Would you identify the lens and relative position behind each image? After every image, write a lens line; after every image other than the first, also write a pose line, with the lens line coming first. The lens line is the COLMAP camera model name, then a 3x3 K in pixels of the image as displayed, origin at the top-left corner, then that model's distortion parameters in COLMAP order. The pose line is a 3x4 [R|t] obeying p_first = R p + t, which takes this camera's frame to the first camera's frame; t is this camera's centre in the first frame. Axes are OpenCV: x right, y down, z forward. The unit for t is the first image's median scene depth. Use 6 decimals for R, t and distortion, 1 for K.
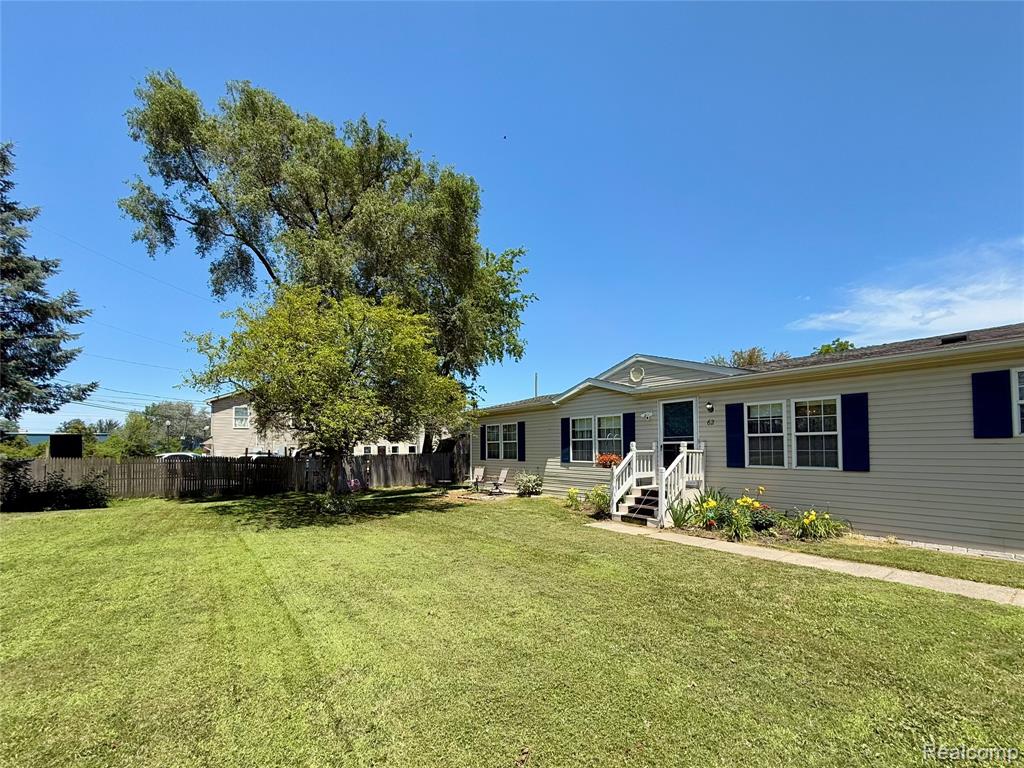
lens RADIAL K [[414.4, 0, 507.0], [0, 414.4, 429.2], [0, 0, 1]] dist [0.000061, 0.000114]
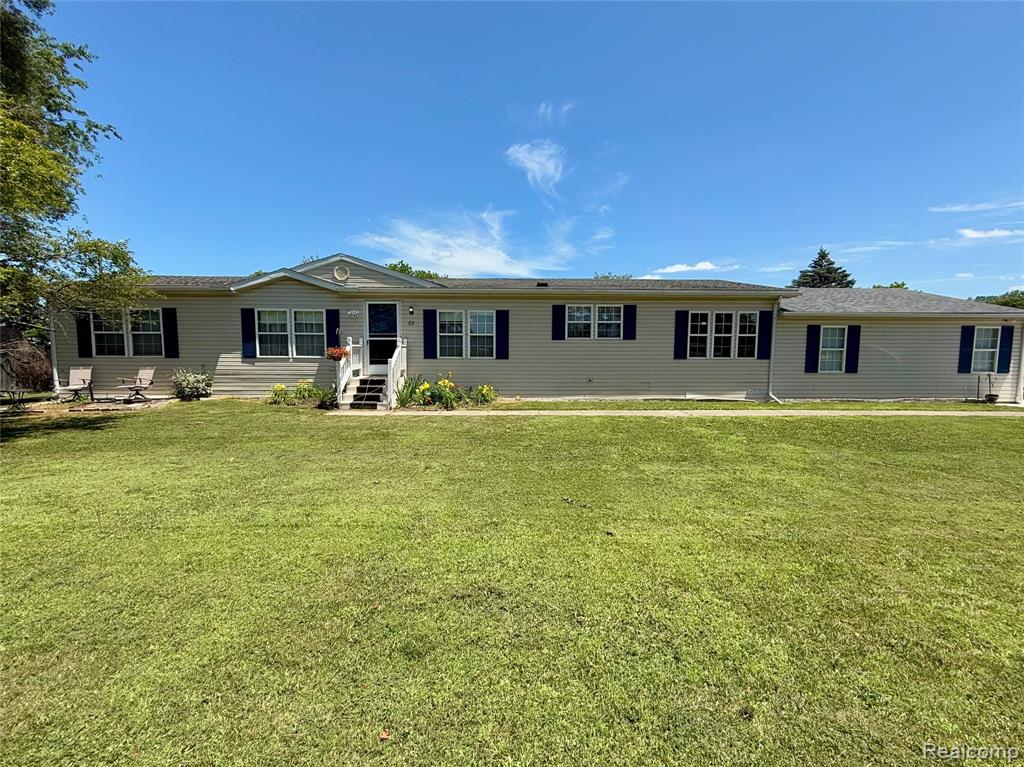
lens RADIAL K [[414.5, 0, 494.3], [0, 414.5, 370.0], [0, 0, 1]] dist [0.000179, 0.000121]
pose [[0.603621, -0.032221, 0.796620, -0.317805], [-0.045521, 0.996160, 0.074784, 0.017779], [-0.795971, -0.081405, 0.599836, 0.040124]]
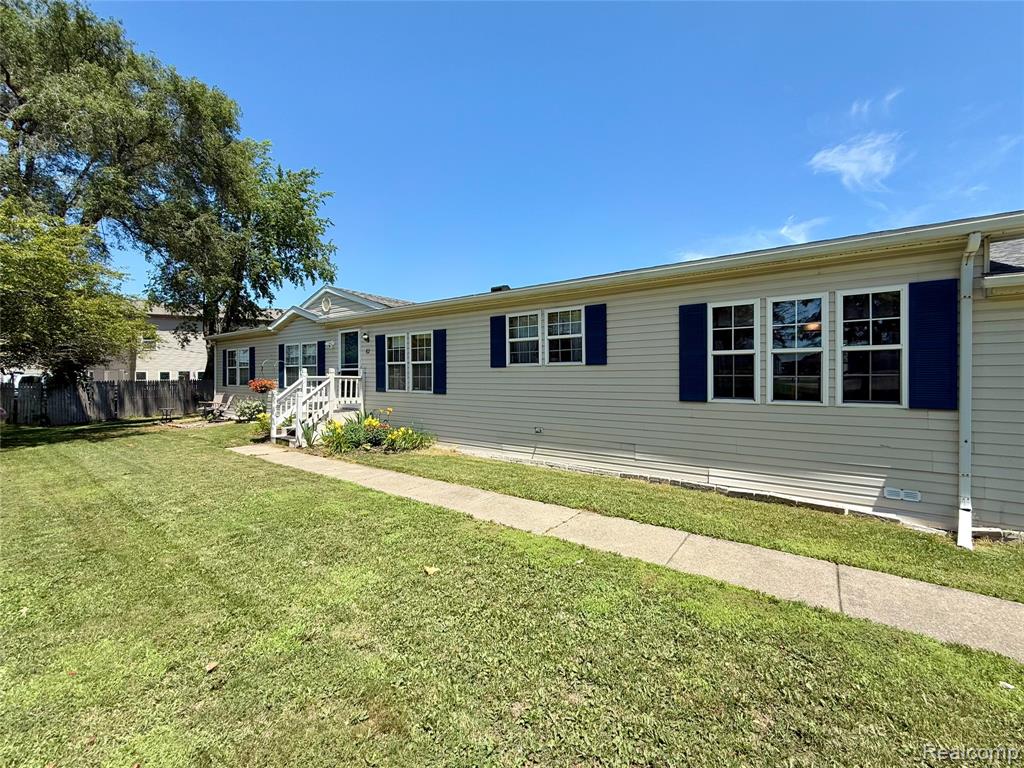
lens RADIAL K [[414.5, 0, 494.3], [0, 414.5, 370.5], [0, 0, 1]] dist [0.000179, 0.000121]
pose [[0.965445, -0.008143, 0.260478, 0.476992], [-0.004584, 0.998826, 0.048215, -0.018248], [-0.260565, -0.047743, 0.964275, -0.148296]]
